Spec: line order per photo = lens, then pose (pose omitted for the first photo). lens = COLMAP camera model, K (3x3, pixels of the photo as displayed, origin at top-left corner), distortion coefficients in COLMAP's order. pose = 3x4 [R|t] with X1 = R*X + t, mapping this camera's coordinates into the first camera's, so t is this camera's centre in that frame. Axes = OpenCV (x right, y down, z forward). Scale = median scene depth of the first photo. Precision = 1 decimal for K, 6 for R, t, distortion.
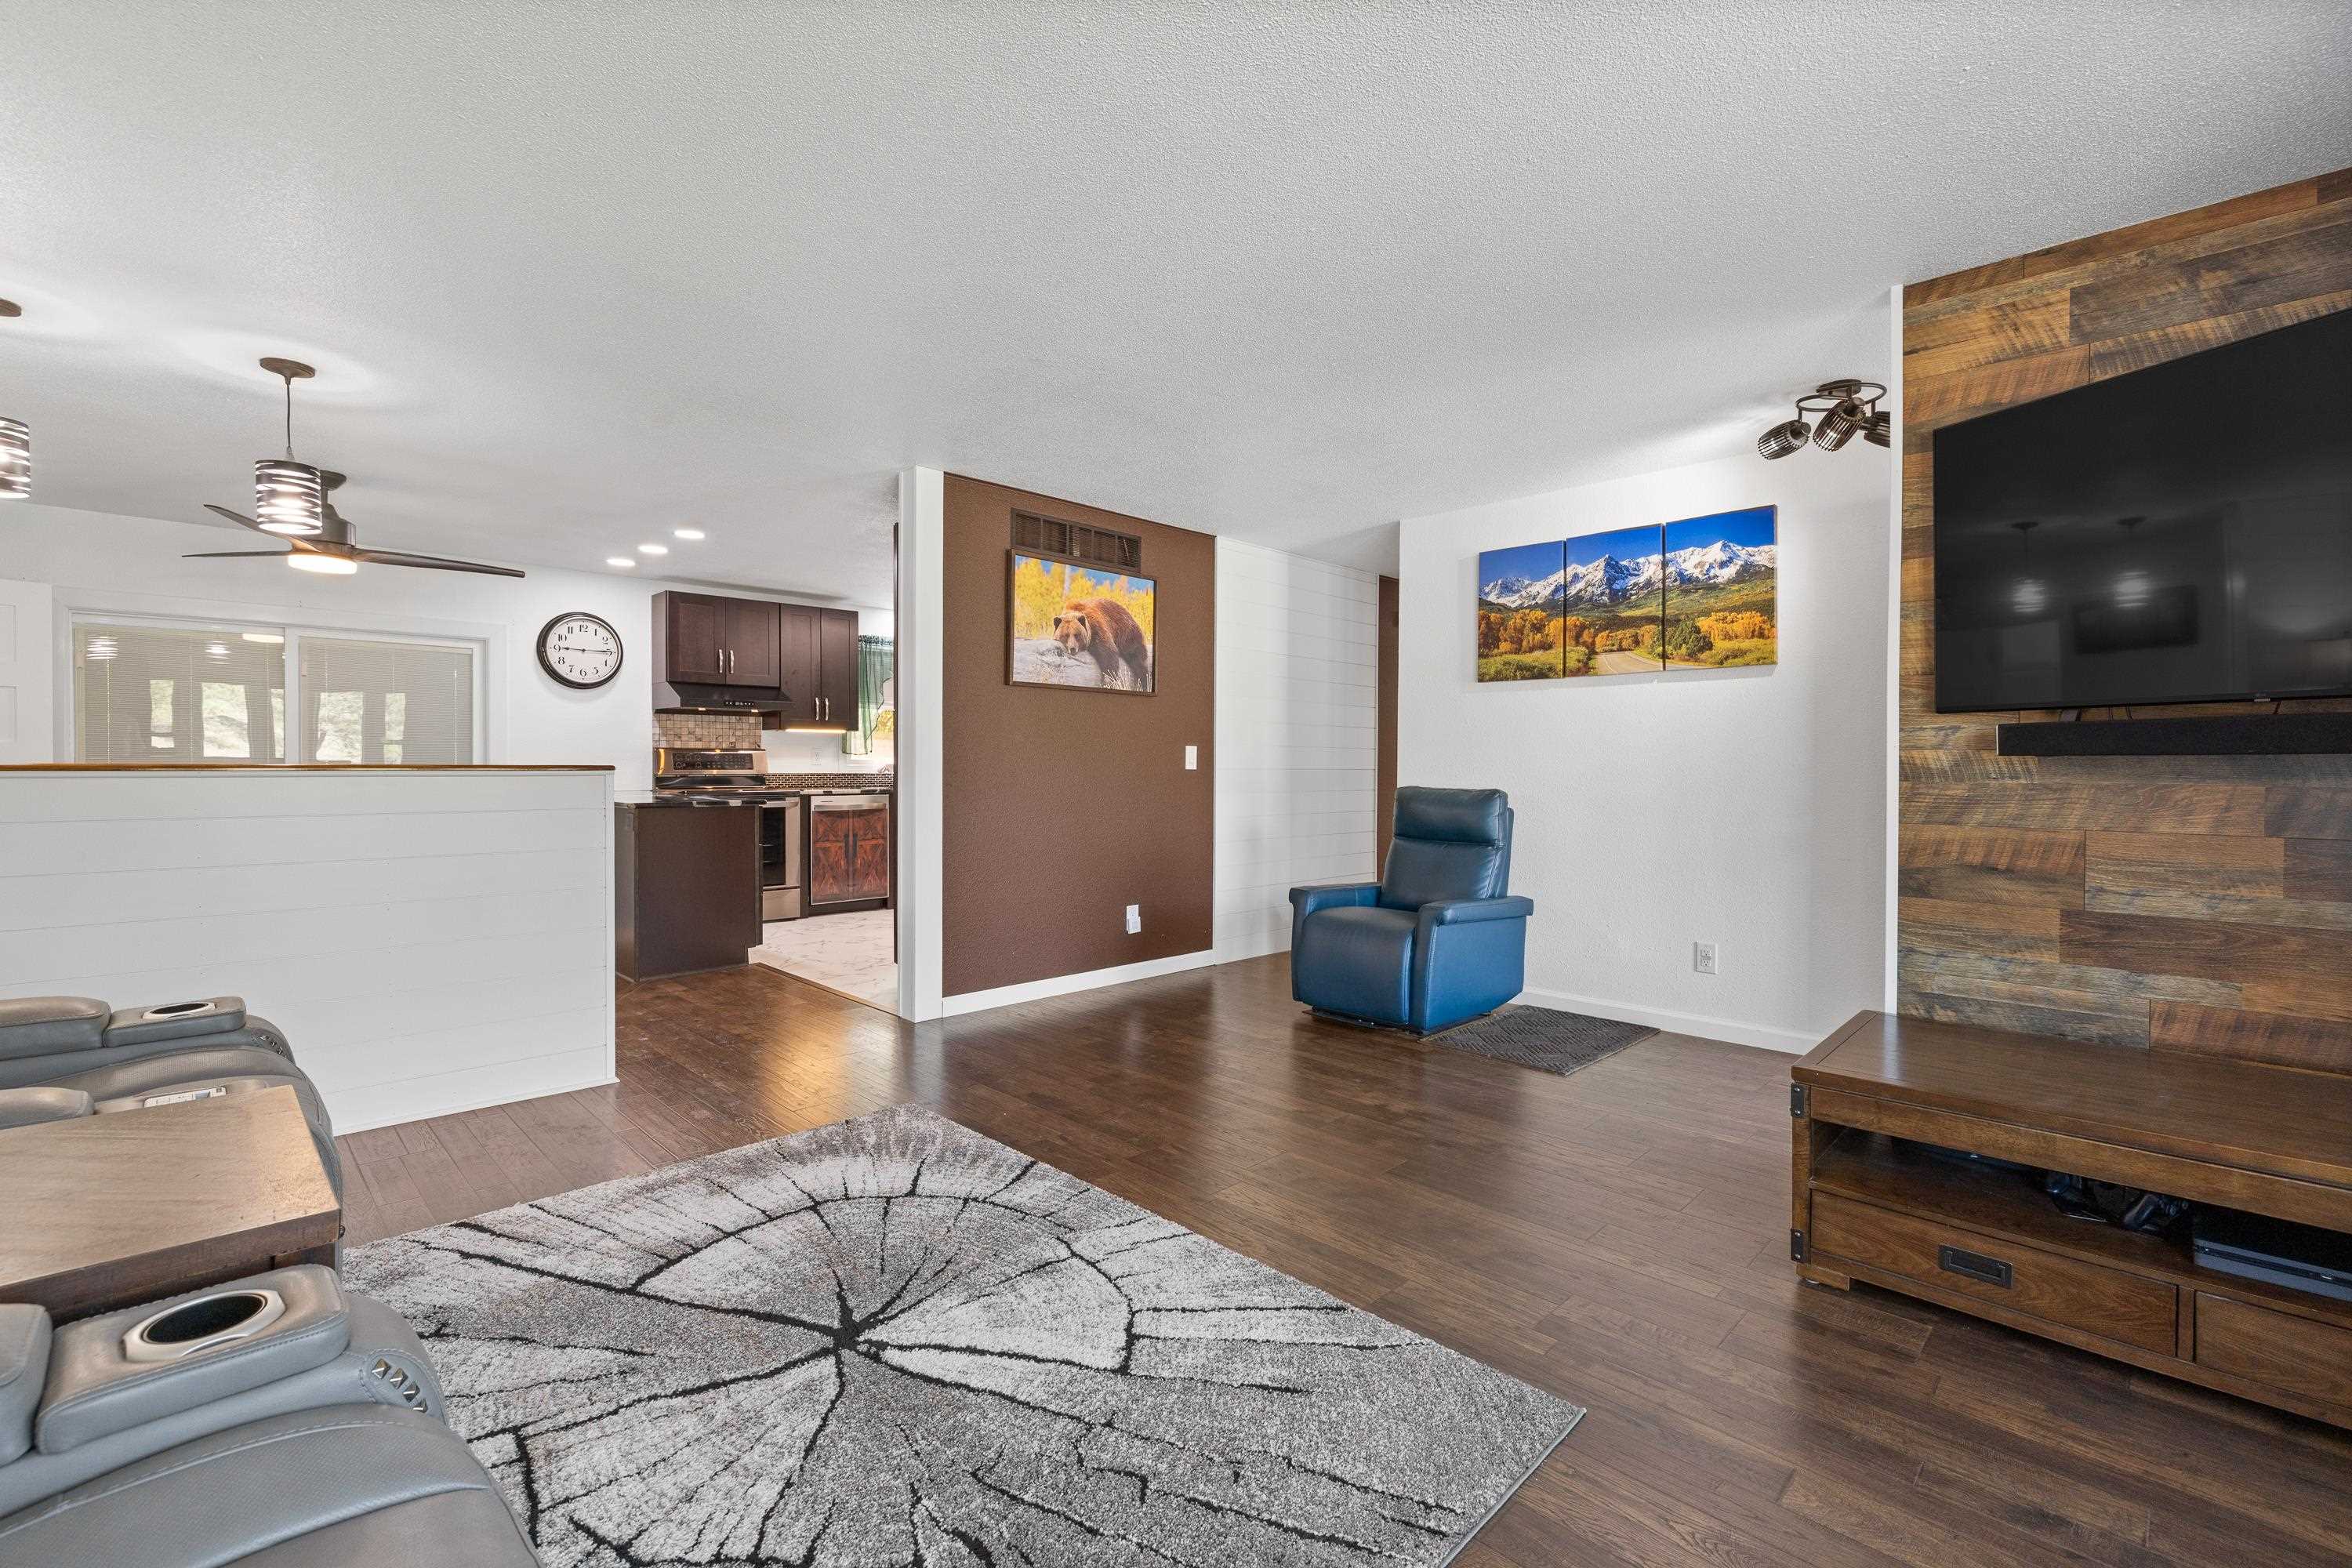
lens RADIAL K [[1018.7, 0, 1175.2], [0, 1018.7, 798.2], [0, 0, 1]] dist [-0.008568, 0.000521]
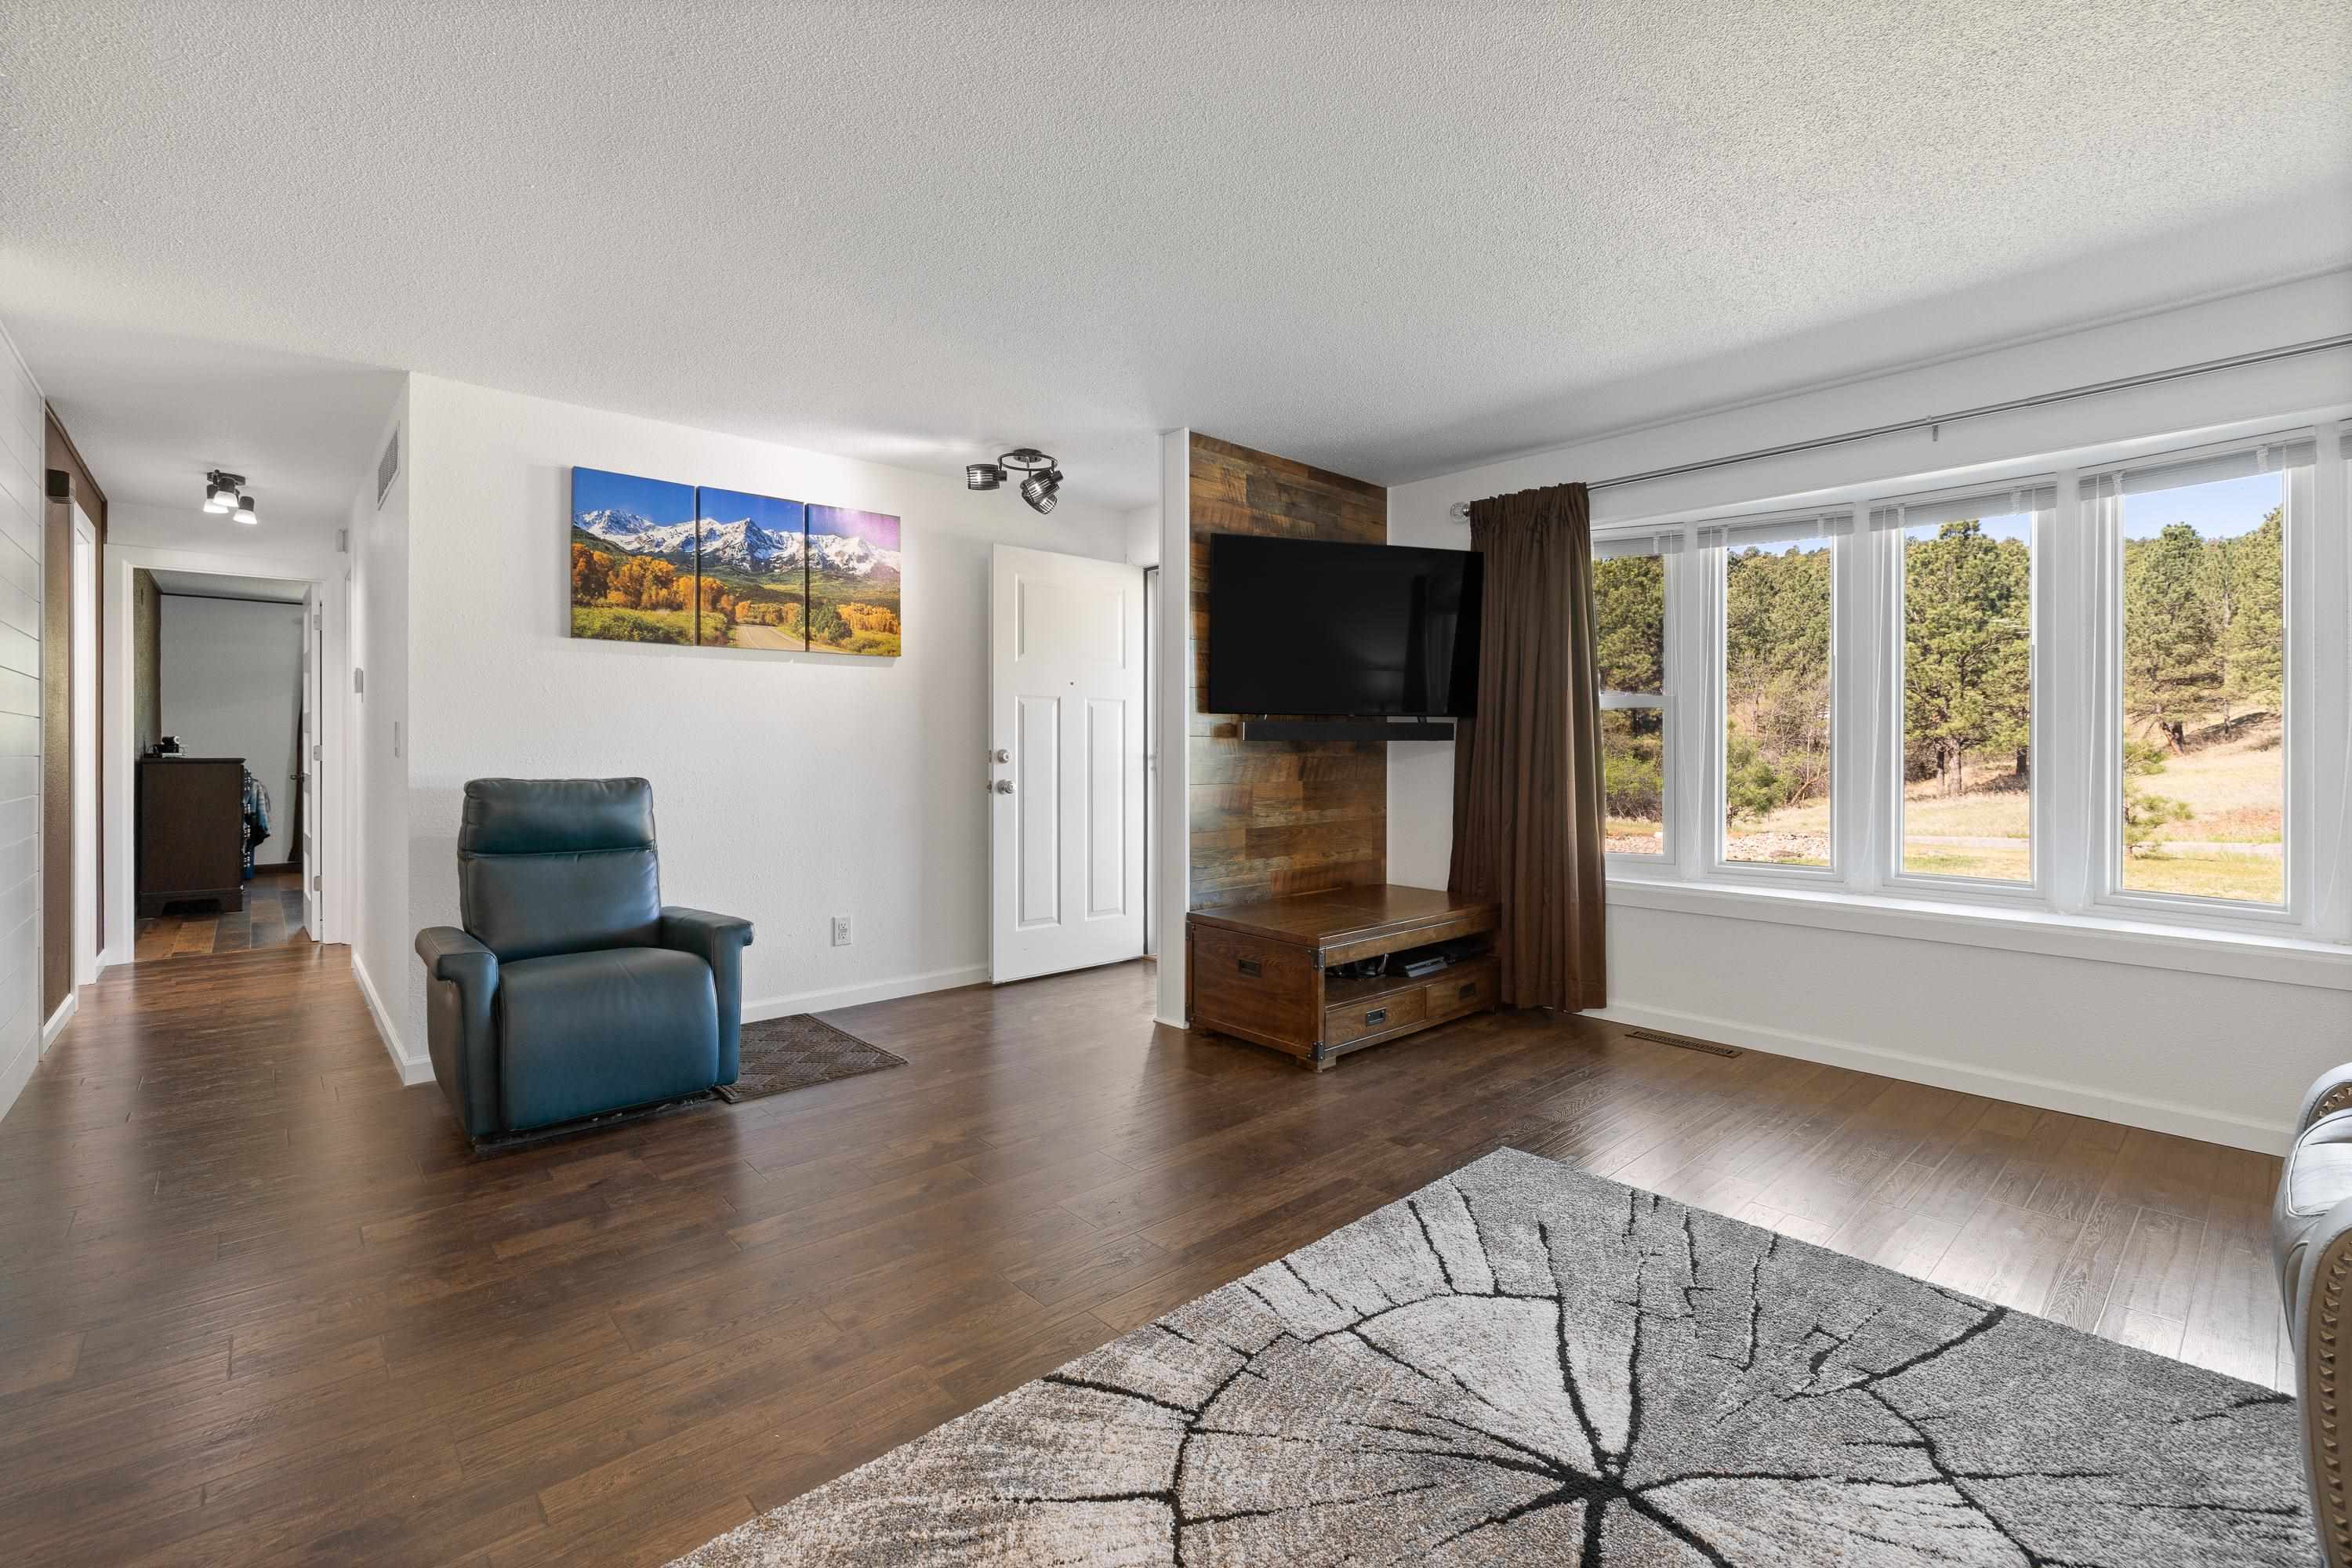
lens RADIAL K [[1018.7, 0, 1202.0], [0, 1018.7, 776.7], [0, 0, 1]] dist [-0.008568, 0.000521]
pose [[0.036536, -0.033738, 0.998763, -0.694653], [0.031756, 0.998964, 0.032583, -0.031906], [-0.998828, 0.030526, 0.037569, 0.800271]]
